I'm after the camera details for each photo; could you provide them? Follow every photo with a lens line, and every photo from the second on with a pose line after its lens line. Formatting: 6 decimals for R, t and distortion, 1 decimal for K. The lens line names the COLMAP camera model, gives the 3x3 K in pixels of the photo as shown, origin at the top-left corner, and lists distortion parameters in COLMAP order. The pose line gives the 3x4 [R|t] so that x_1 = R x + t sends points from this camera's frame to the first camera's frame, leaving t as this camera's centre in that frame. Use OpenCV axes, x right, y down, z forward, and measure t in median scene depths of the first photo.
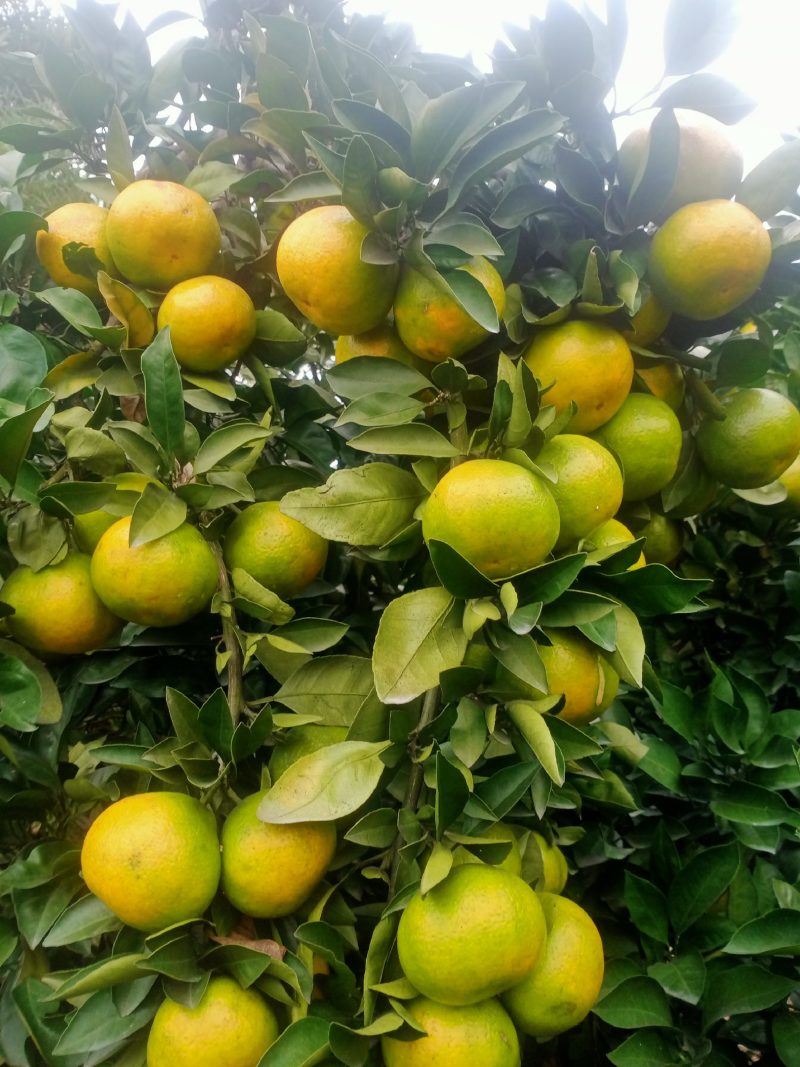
lens RADIAL K [[885.1, 0, 400.0], [0, 885.1, 533.5], [0, 0, 1]] dist [0.035681, -0.125470]
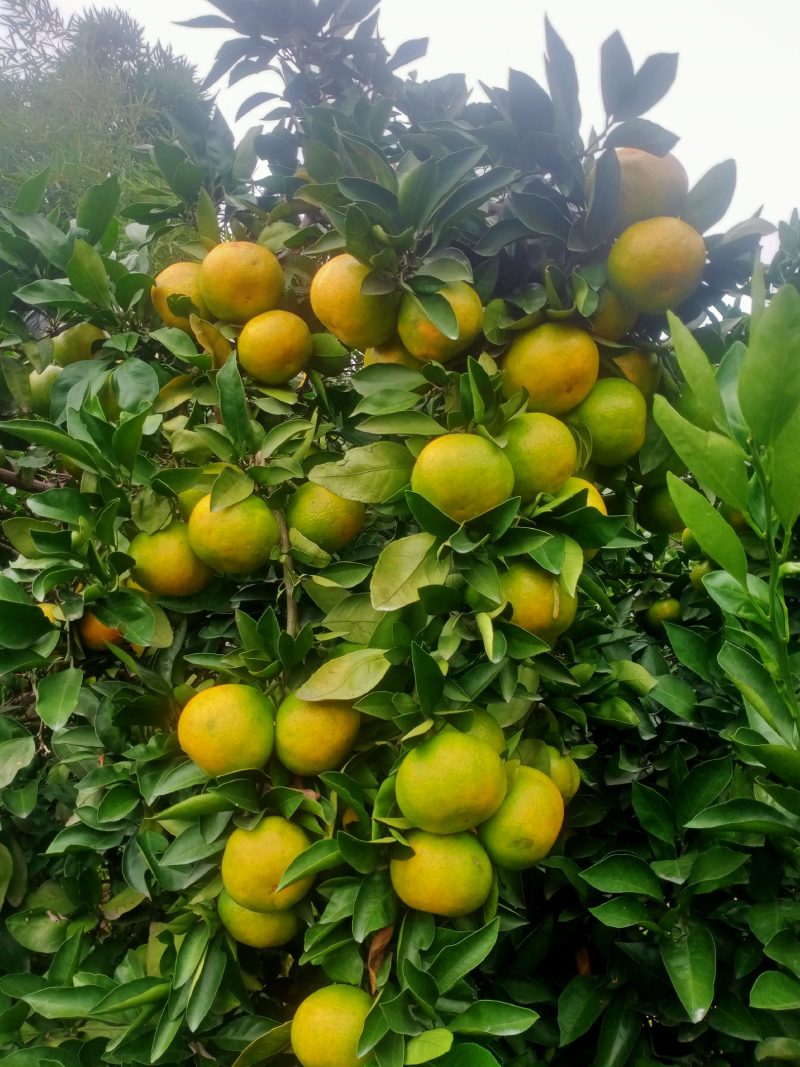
lens RADIAL K [[885.1, 0, 400.0], [0, 885.1, 533.5], [0, 0, 1]] dist [0.035681, -0.125470]
pose [[0.983961, -0.035244, -0.174870, 0.213831], [0.032764, 0.999318, -0.017050, 0.077059], [0.175351, 0.011047, 0.984444, -0.291741]]
